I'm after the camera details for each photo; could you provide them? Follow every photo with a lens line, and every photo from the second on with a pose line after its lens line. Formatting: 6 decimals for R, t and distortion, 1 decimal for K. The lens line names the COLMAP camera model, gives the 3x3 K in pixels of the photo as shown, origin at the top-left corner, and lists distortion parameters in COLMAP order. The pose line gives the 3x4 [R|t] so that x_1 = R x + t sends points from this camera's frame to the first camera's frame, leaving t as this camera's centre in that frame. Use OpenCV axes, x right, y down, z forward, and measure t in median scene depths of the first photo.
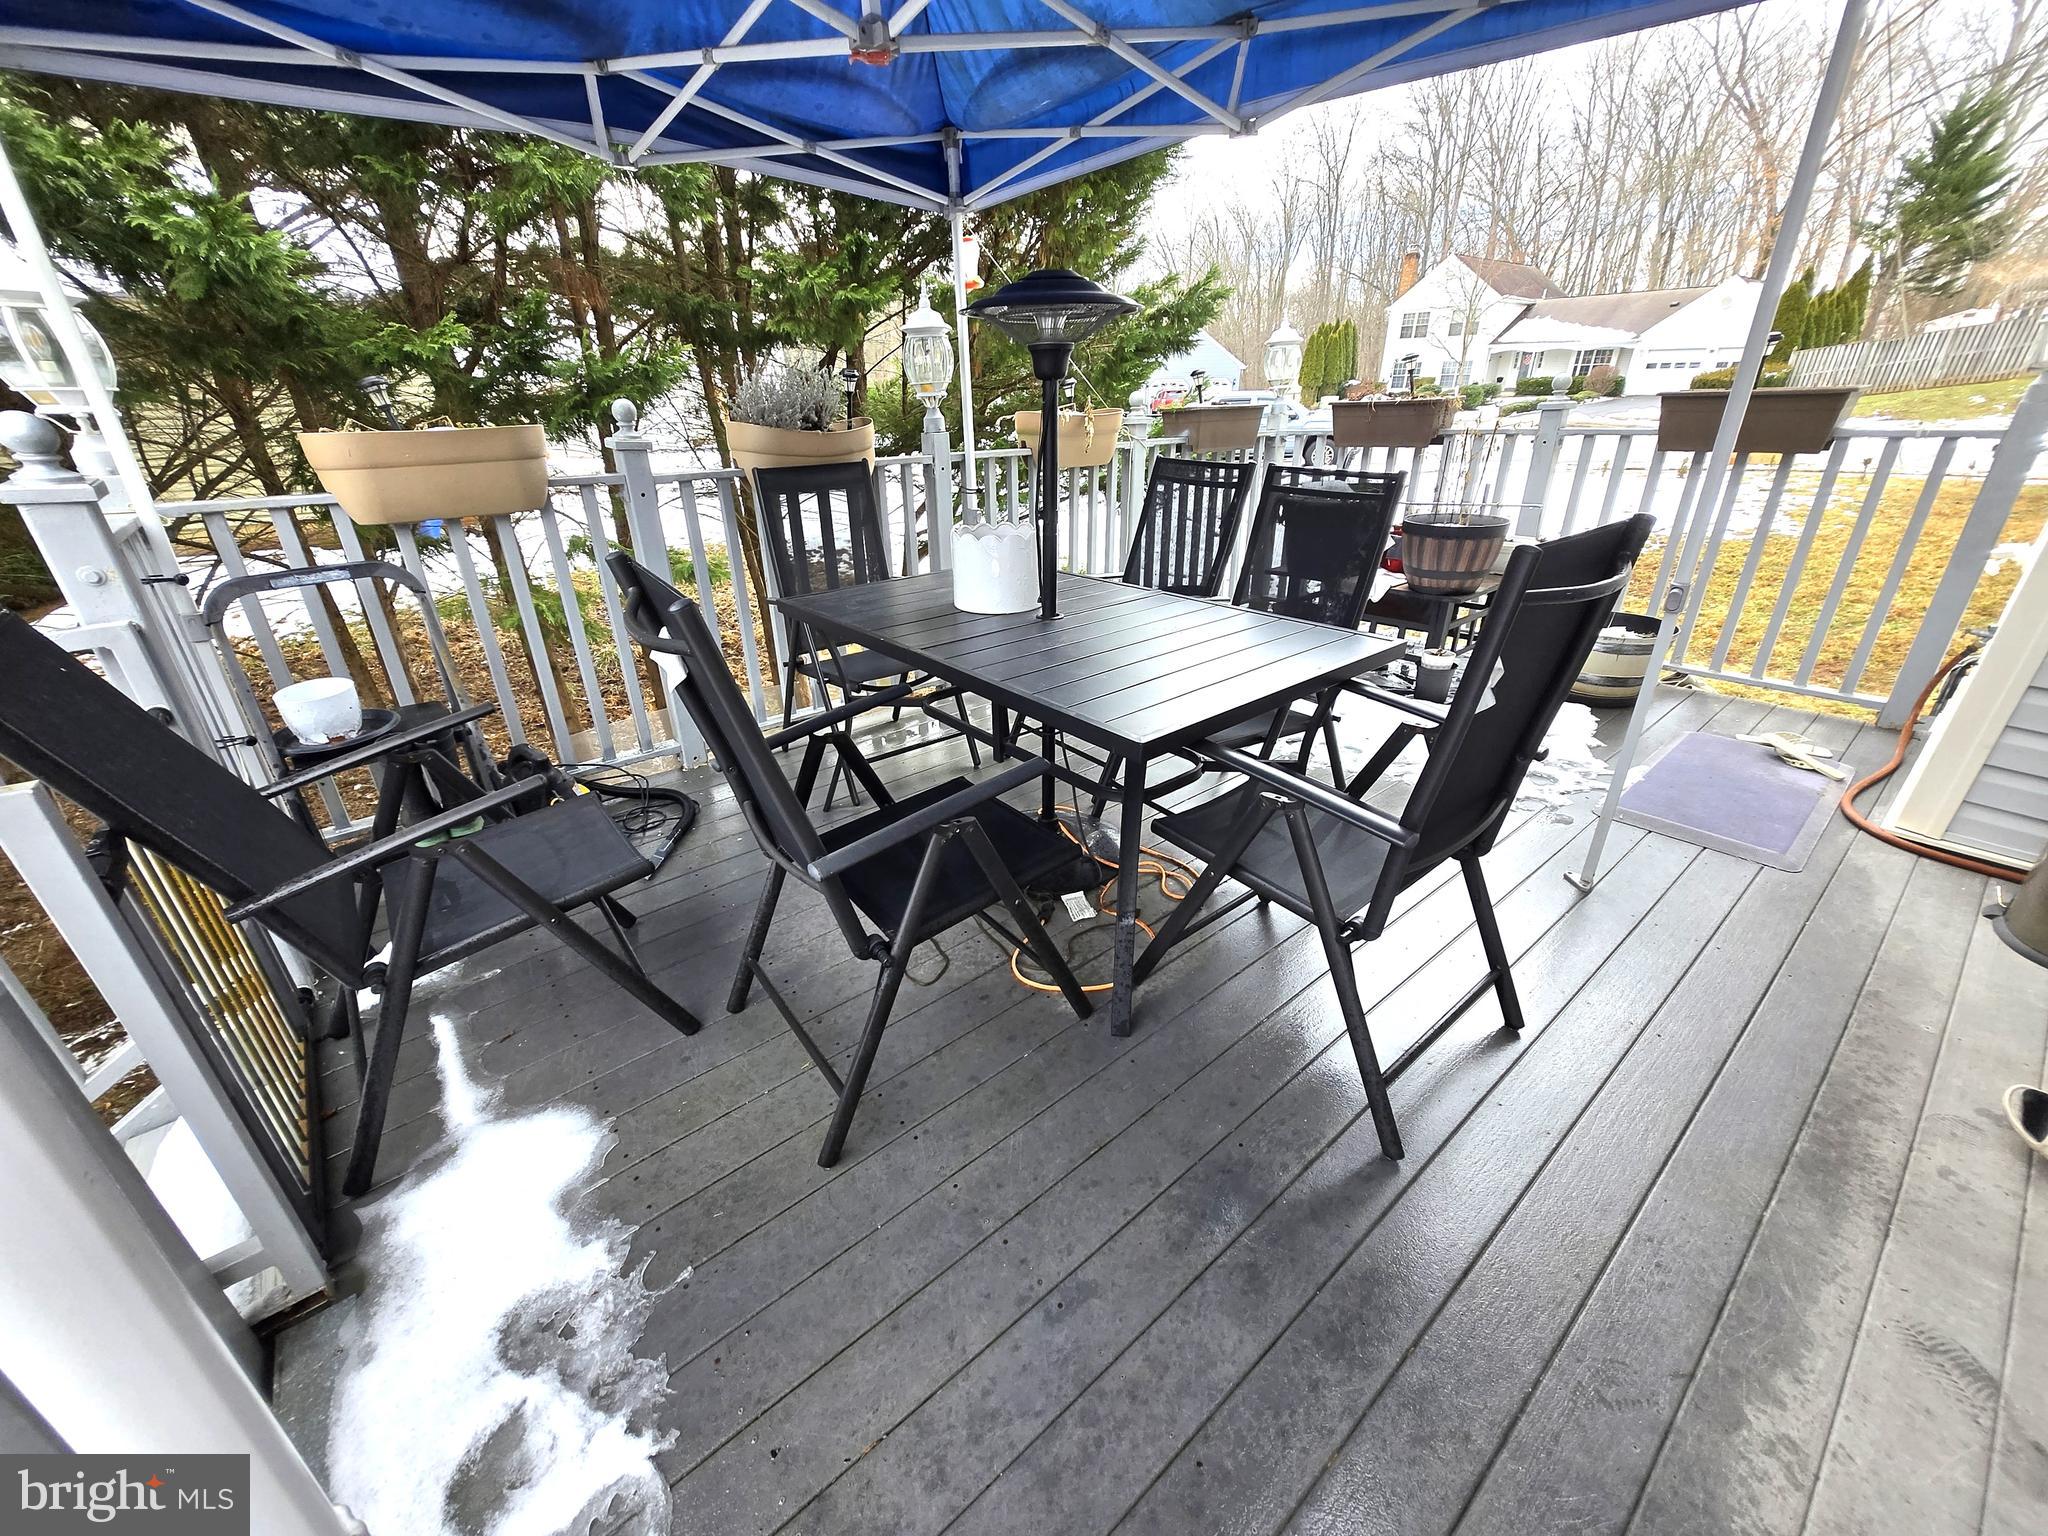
lens RADIAL K [[799.9, 0, 1000.5], [0, 799.9, 776.2], [0, 0, 1]] dist [-0.007951, -0.000031]
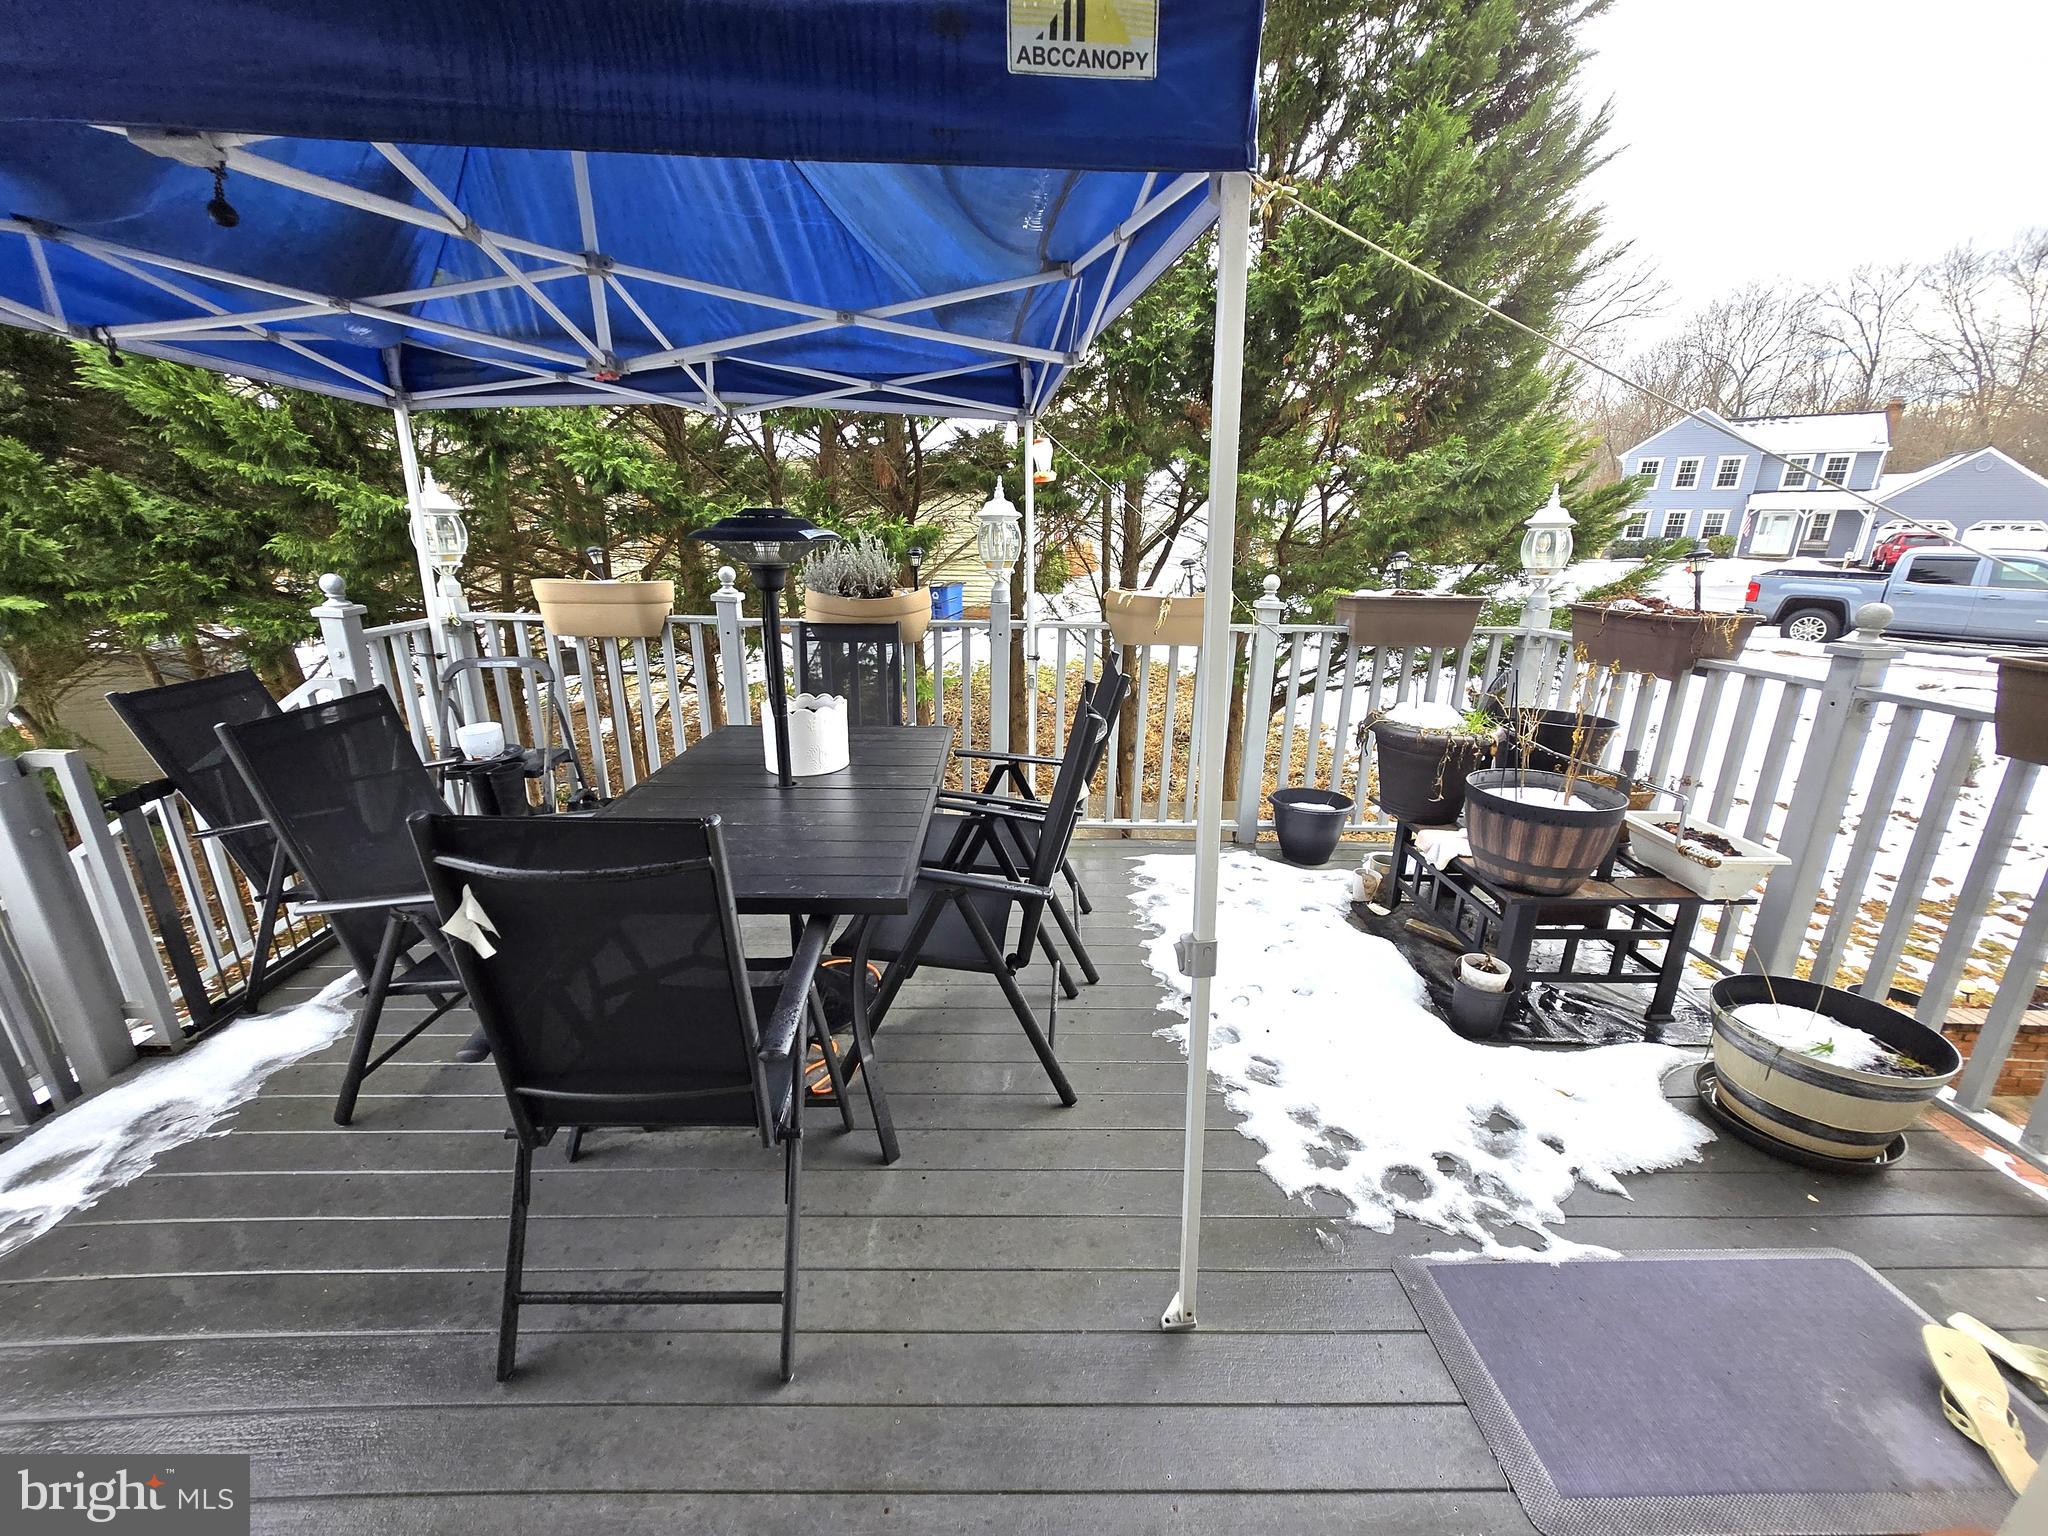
lens RADIAL K [[801.3, 0, 1010.5], [0, 801.3, 771.5], [0, 0, 1]] dist [0.003561, -0.000546]
pose [[0.775293, 0.217162, -0.593095, 0.816207], [-0.297500, 0.953899, -0.039621, -0.230956], [0.557149, 0.207164, 0.804157, 0.238523]]
